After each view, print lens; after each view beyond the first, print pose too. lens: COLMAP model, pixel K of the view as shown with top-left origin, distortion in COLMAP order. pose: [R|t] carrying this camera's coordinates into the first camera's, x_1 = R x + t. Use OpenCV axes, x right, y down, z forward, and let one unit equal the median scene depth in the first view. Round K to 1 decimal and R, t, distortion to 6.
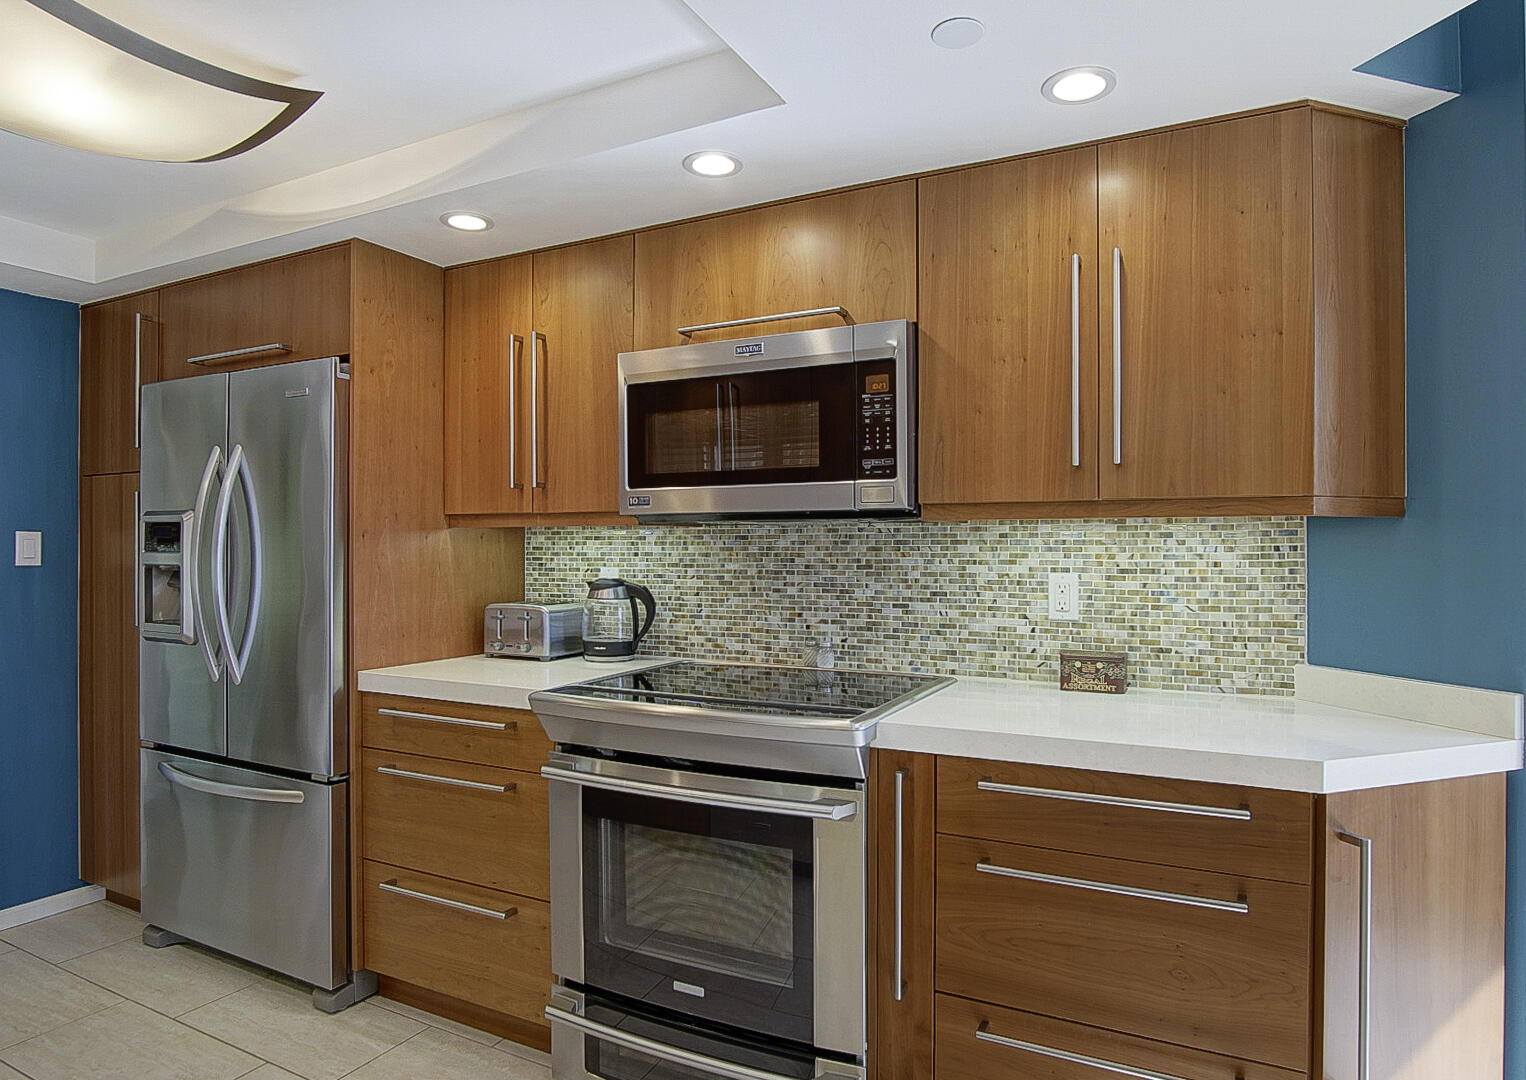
lens RADIAL K [[901.3, 0, 773.3], [0, 901.3, 546.7], [0, 0, 1]] dist [-0.007451, -0.003413]
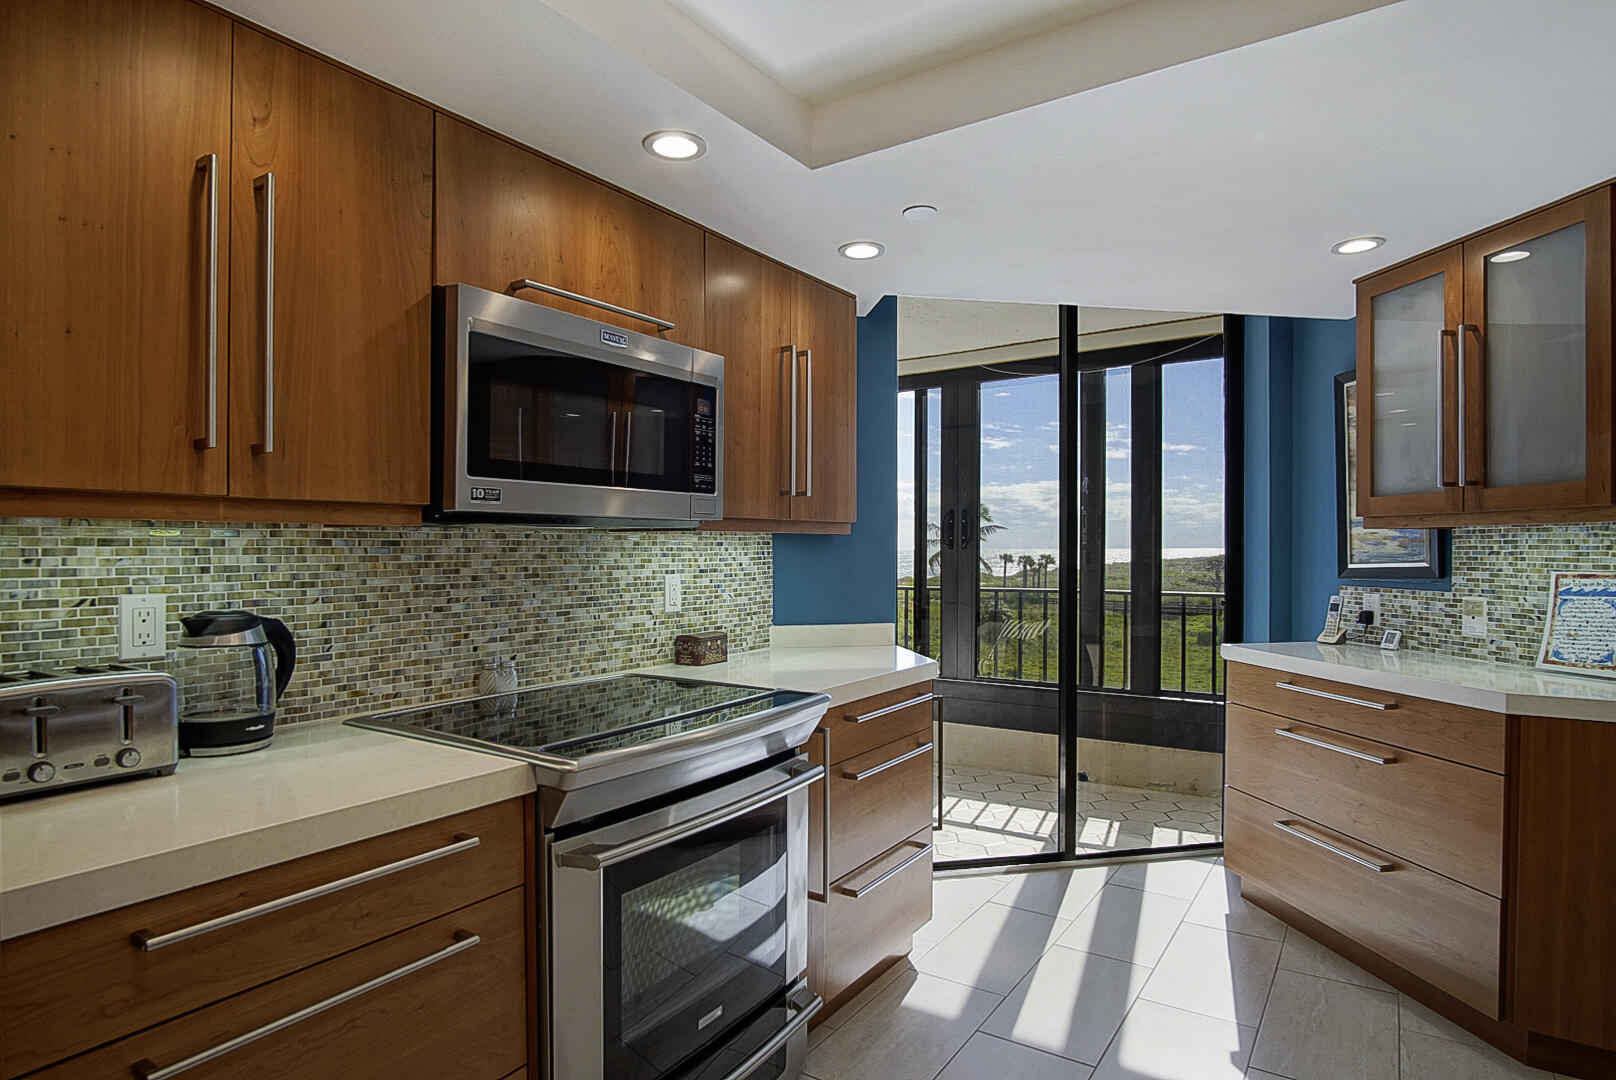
lens RADIAL K [[890.1, 0, 809.0], [0, 890.1, 560.1], [0, 0, 1]] dist [-0.008957, -0.001874]
pose [[0.119841, -0.013542, 0.992701, -0.790582], [0.003167, 0.999907, 0.013258, -0.005312], [-0.992788, 0.001555, 0.119873, 0.610723]]
